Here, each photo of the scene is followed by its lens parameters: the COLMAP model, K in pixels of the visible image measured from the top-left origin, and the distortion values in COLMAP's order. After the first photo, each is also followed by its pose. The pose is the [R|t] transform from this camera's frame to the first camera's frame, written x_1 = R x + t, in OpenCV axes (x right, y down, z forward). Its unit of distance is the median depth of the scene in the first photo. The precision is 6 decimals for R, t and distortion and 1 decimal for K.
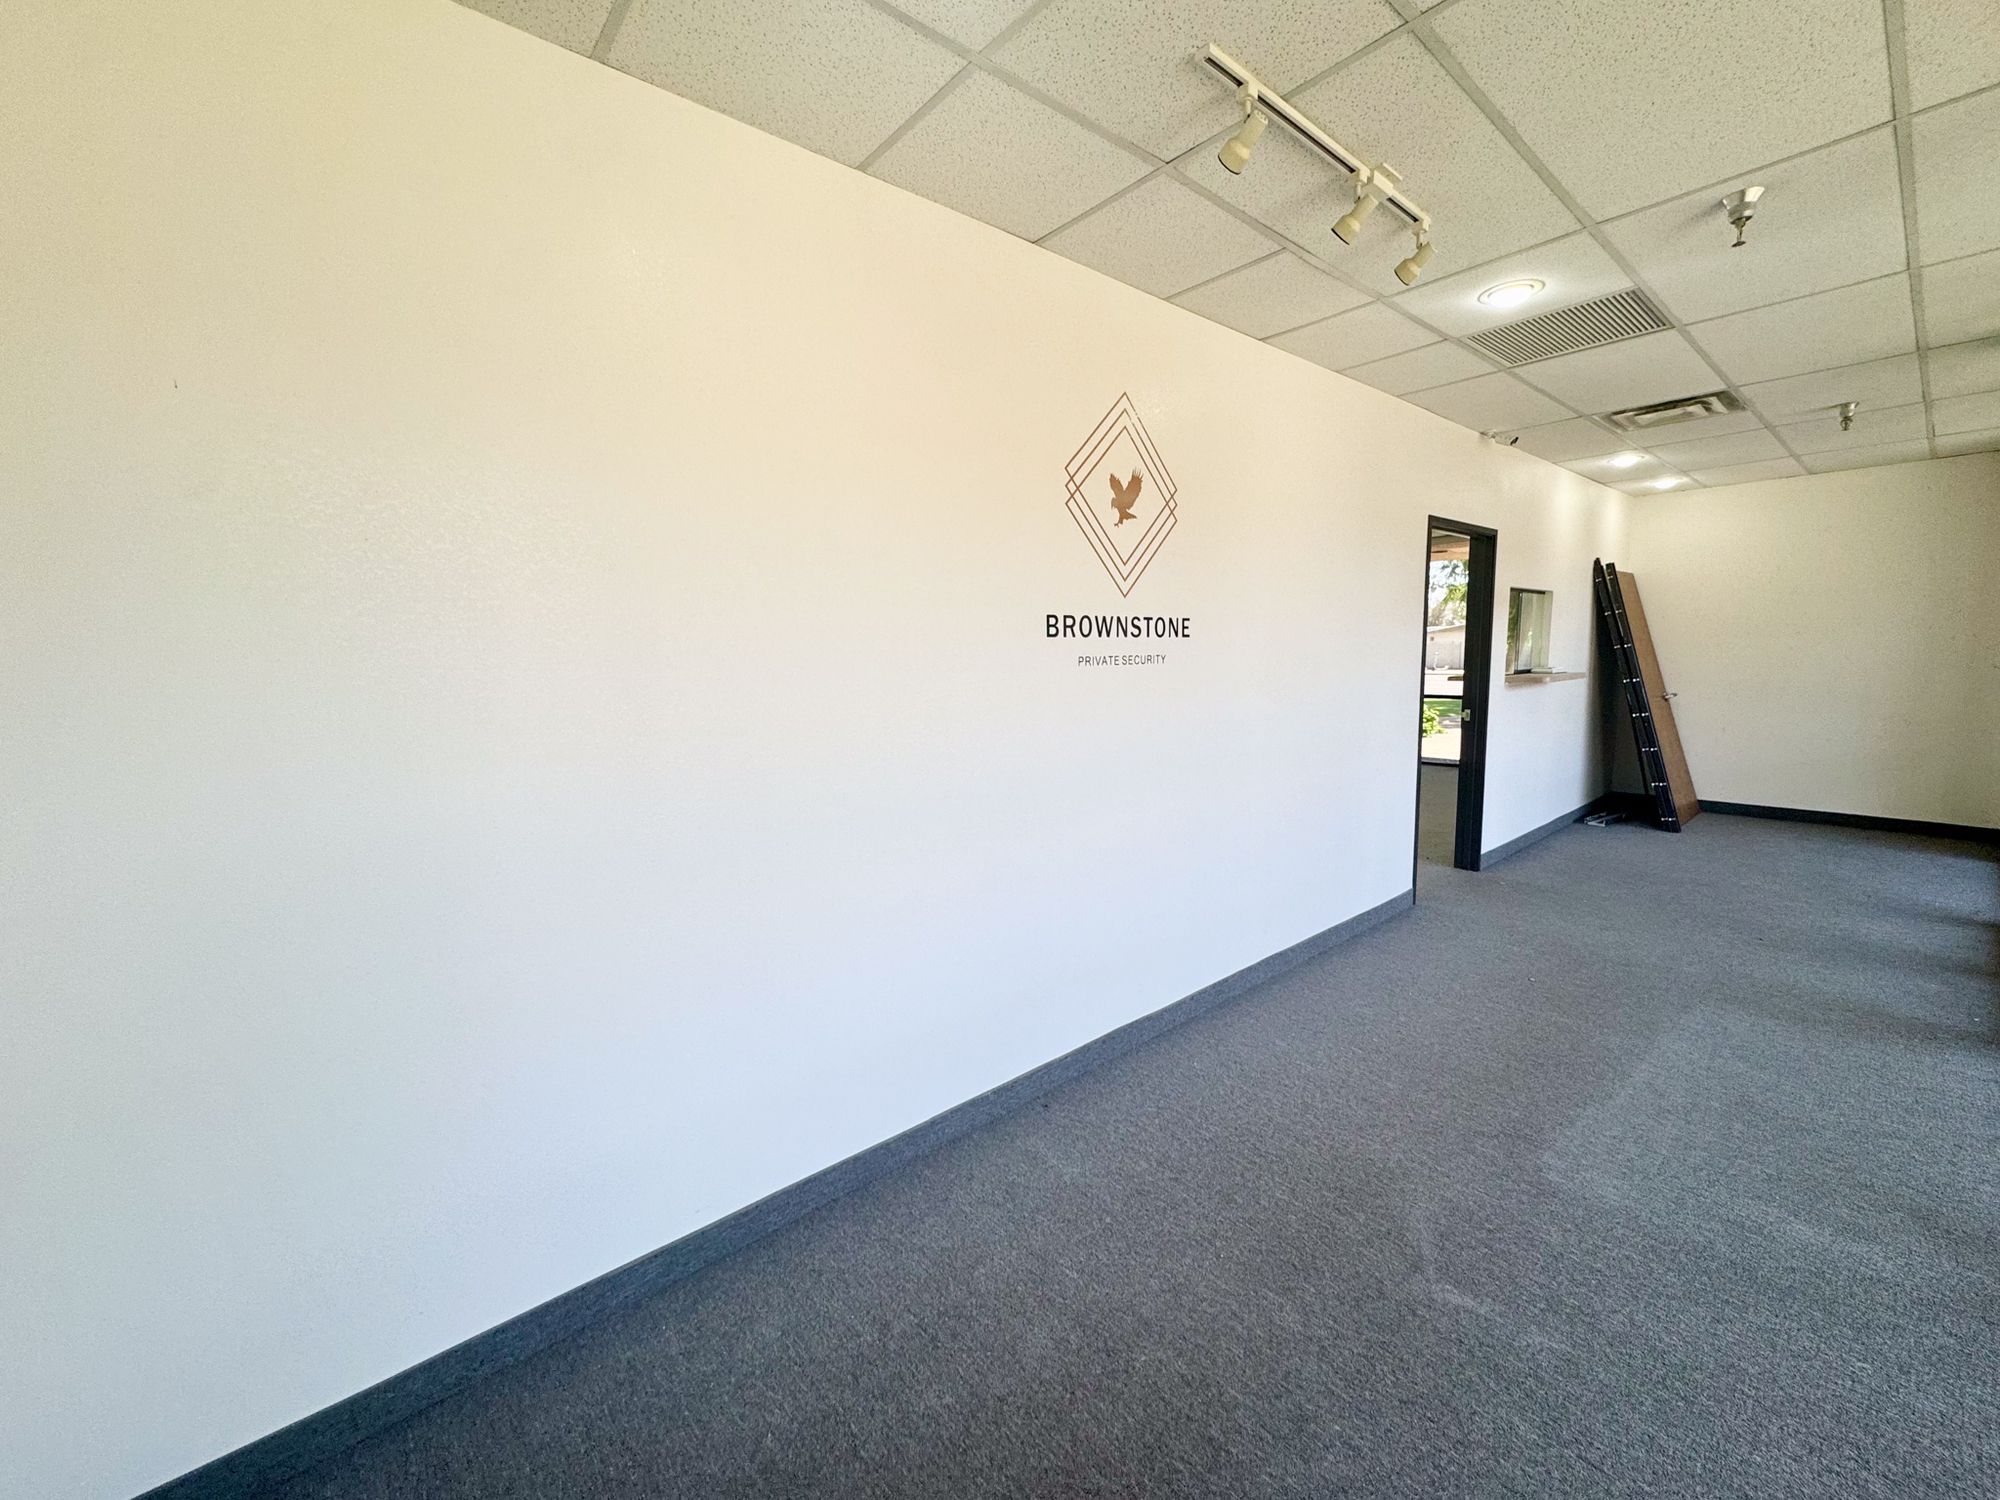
lens RADIAL K [[795.8, 0, 997.5], [0, 795.8, 743.1], [0, 0, 1]] dist [0.000060, 0.000957]
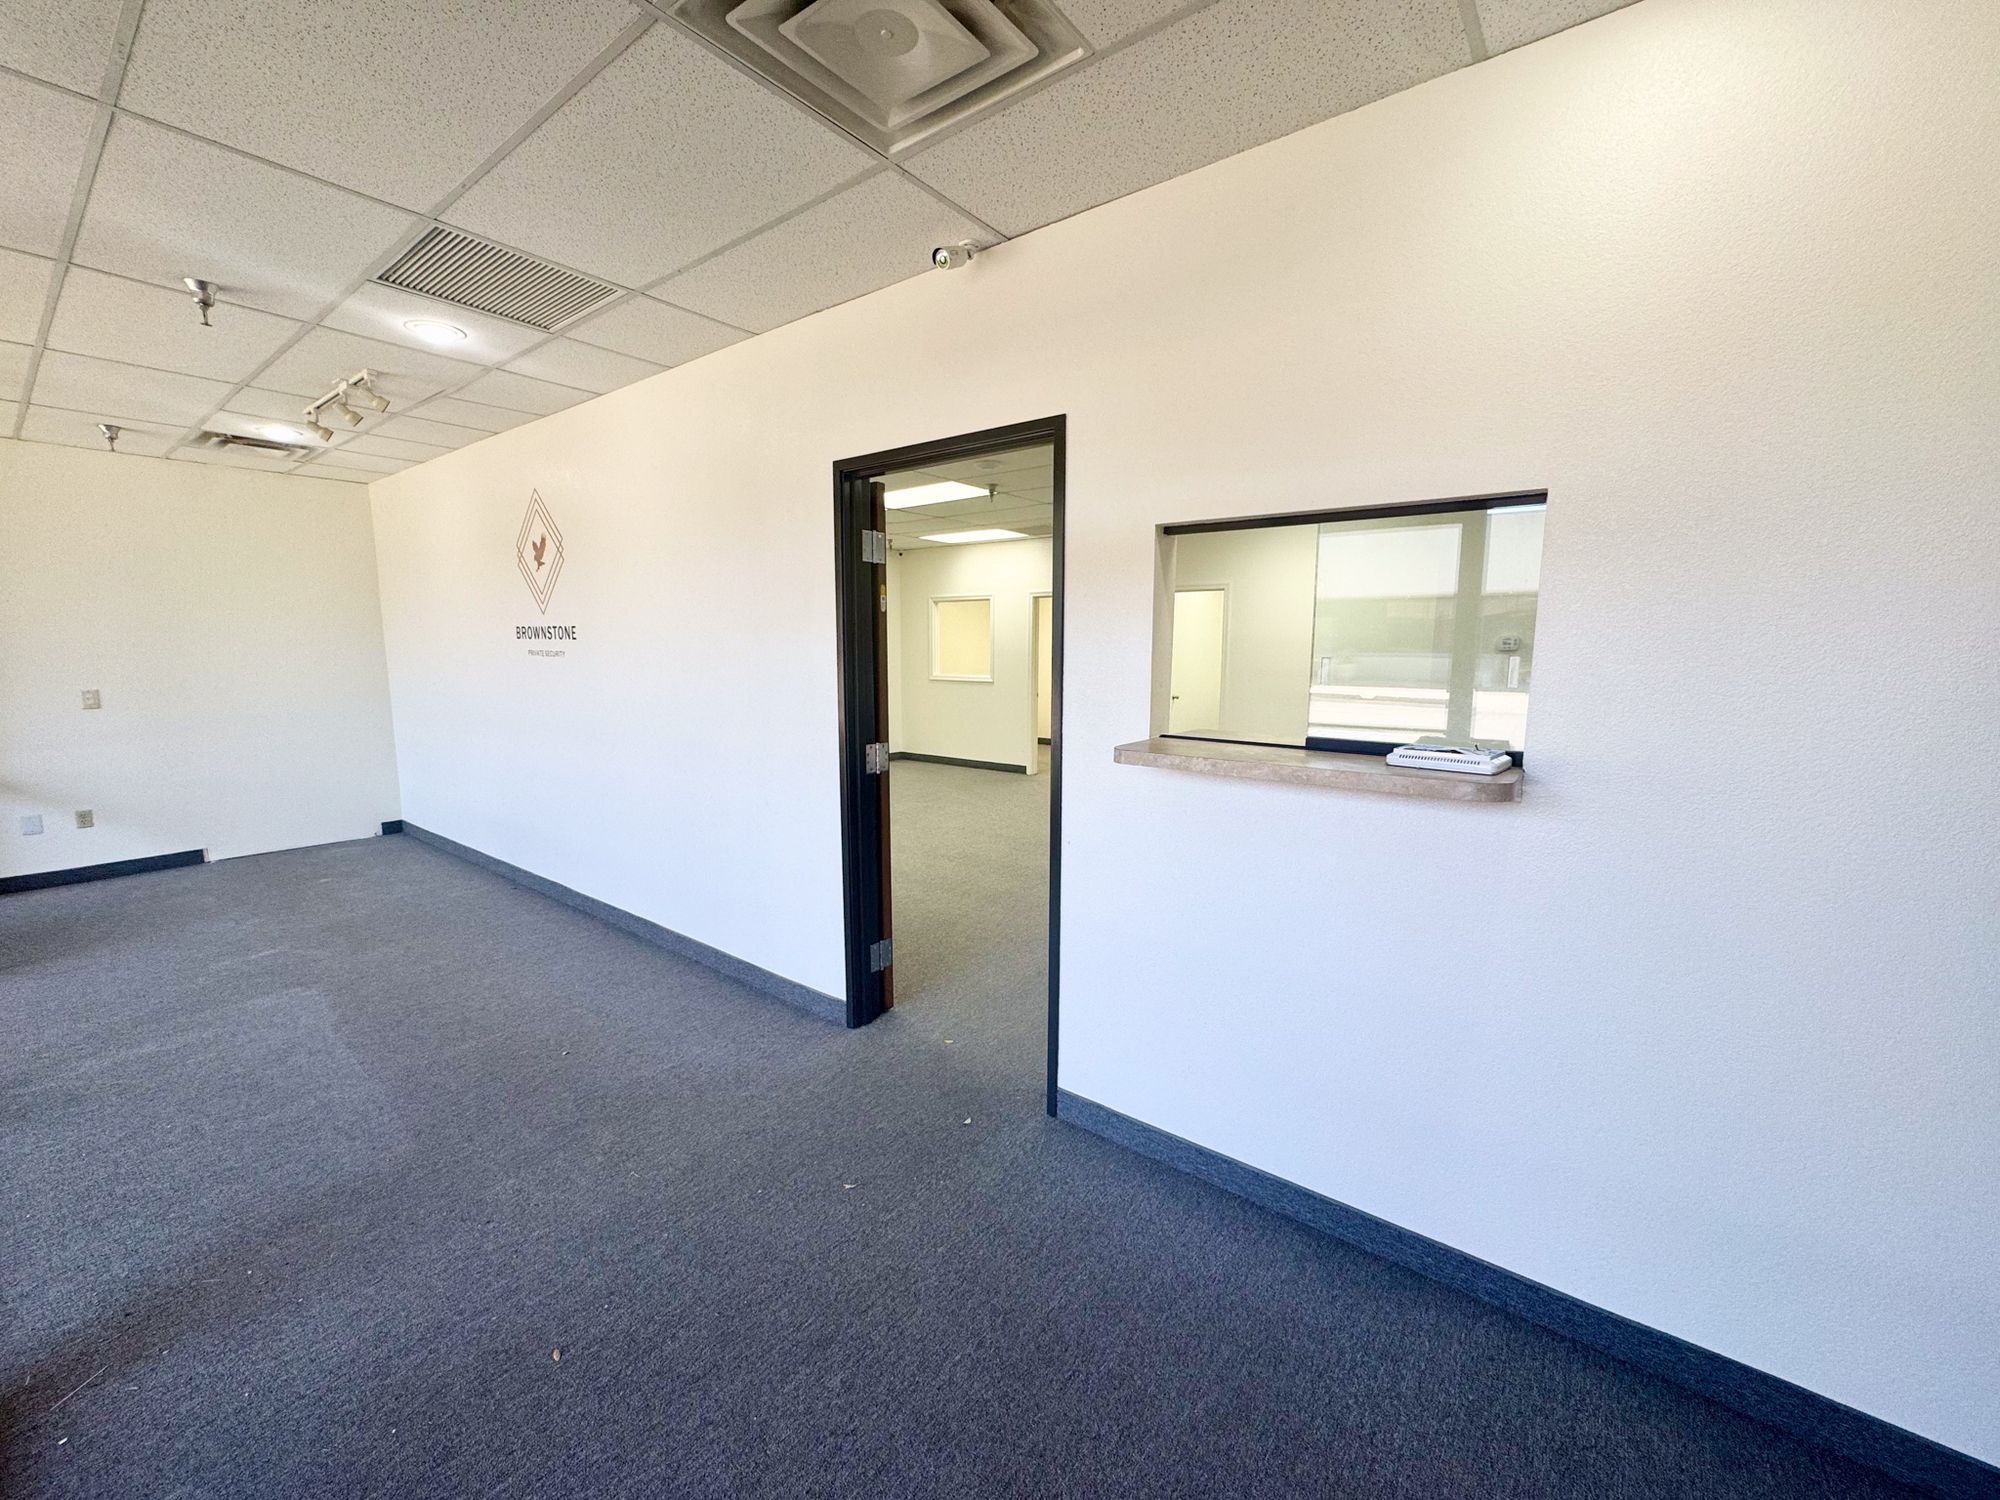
lens RADIAL K [[795.8, 0, 997.5], [0, 795.8, 743.1], [0, 0, 1]] dist [0.000060, 0.000957]
pose [[0.202966, 0.146895, -0.968105, 1.951640], [-0.119500, 0.985009, 0.124406, -0.237637], [0.971866, 0.090438, 0.217477, 1.571559]]
